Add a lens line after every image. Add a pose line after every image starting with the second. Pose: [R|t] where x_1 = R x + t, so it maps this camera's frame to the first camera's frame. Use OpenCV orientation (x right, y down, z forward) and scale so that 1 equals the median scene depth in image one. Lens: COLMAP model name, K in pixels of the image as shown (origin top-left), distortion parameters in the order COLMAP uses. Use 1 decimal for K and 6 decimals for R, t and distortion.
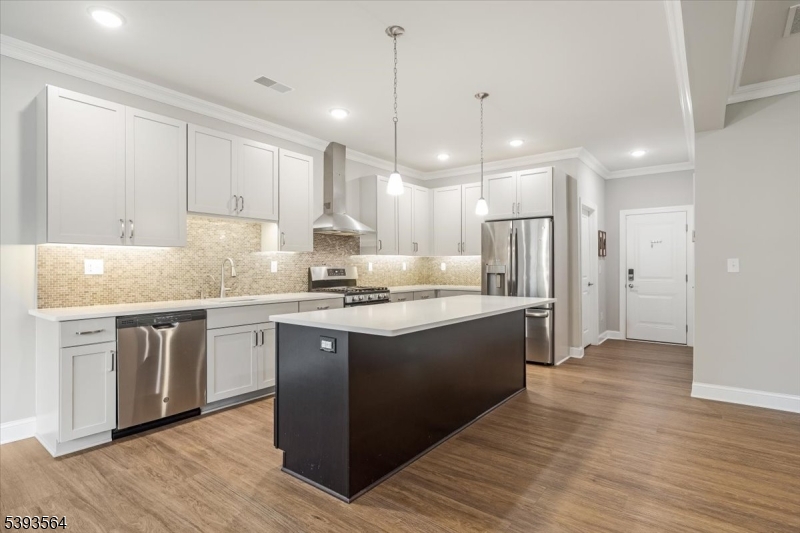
lens RADIAL K [[406.3, 0, 400.1], [0, 406.3, 266.1], [0, 0, 1]] dist [-0.003183, 0.000257]
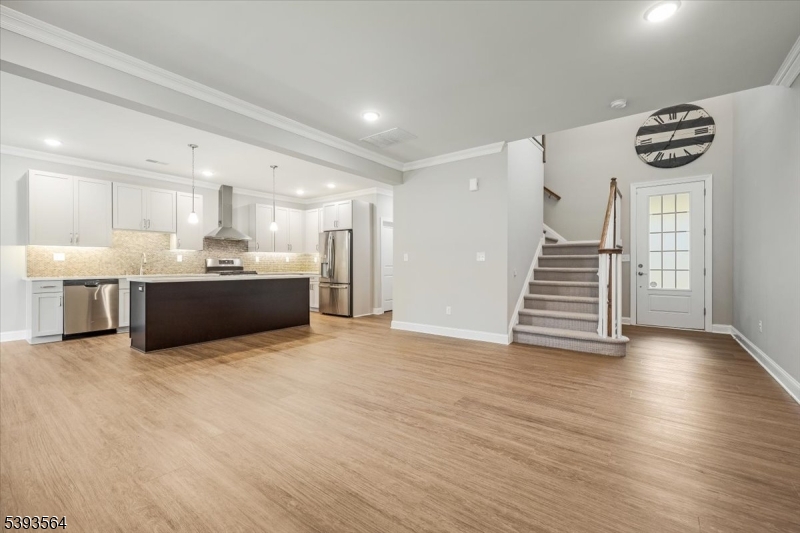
lens RADIAL K [[343.0, 0, 400.8], [0, 343.0, 265.7], [0, 0, 1]] dist [0.002998, 0.000352]
pose [[0.999994, 0.002158, 0.002523, 0.689951], [-0.002175, 0.999975, 0.006790, 0.022643], [-0.002508, -0.006796, 0.999974, -0.517059]]
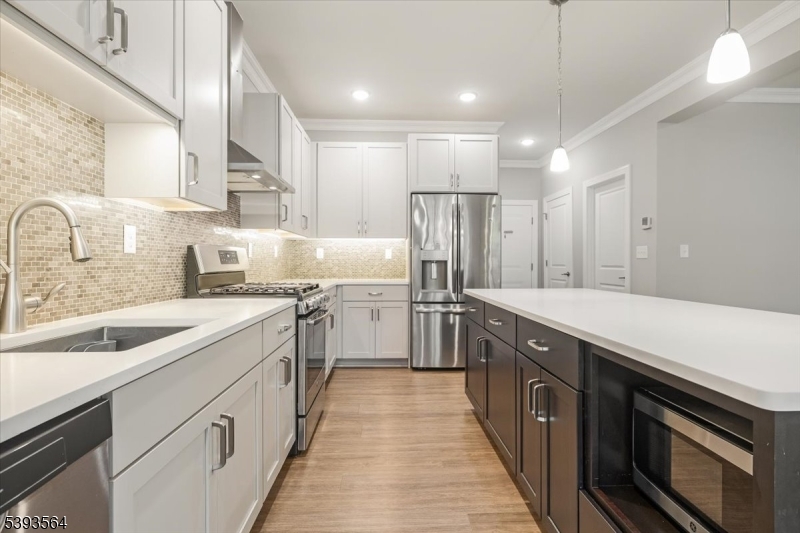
lens RADIAL K [[406.3, 0, 400.1], [0, 406.3, 261.9], [0, 0, 1]] dist [-0.003183, 0.000257]
pose [[0.769660, 0.001988, 0.638451, -0.392010], [-0.002986, 0.999995, 0.000486, 0.025059], [-0.638447, -0.002280, 0.769662, 0.566126]]
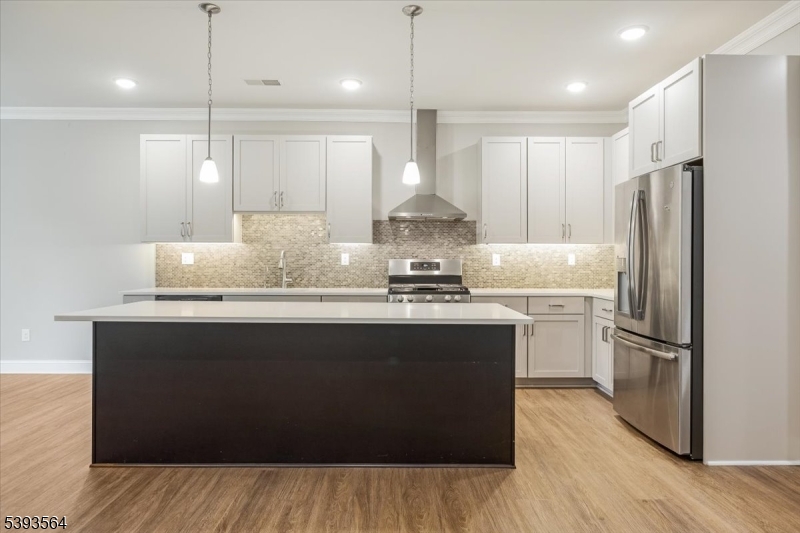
lens RADIAL K [[504.7, 0, 400.2], [0, 504.7, 258.3], [0, 0, 1]] dist [-0.000323, -0.001431]
pose [[0.617009, 0.002288, -0.786953, 0.757897], [-0.003224, 0.999995, 0.000380, -0.001284], [0.786950, 0.002303, 0.617013, 0.405136]]
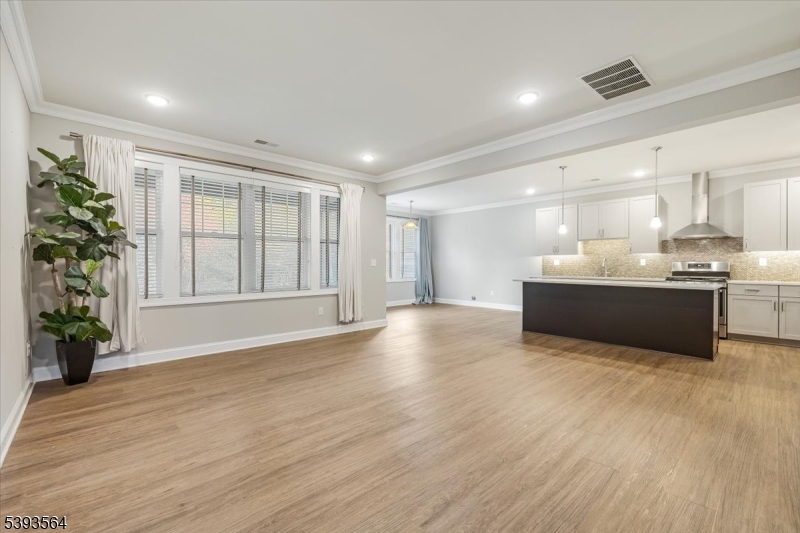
lens RADIAL K [[343.0, 0, 401.6], [0, 343.0, 265.6], [0, 0, 1]] dist [0.002998, 0.000352]
pose [[-0.173506, 0.004640, -0.984822, 1.437945], [0.000605, 0.999989, 0.004605, 0.009140], [0.984833, 0.000203, -0.173507, 0.254750]]
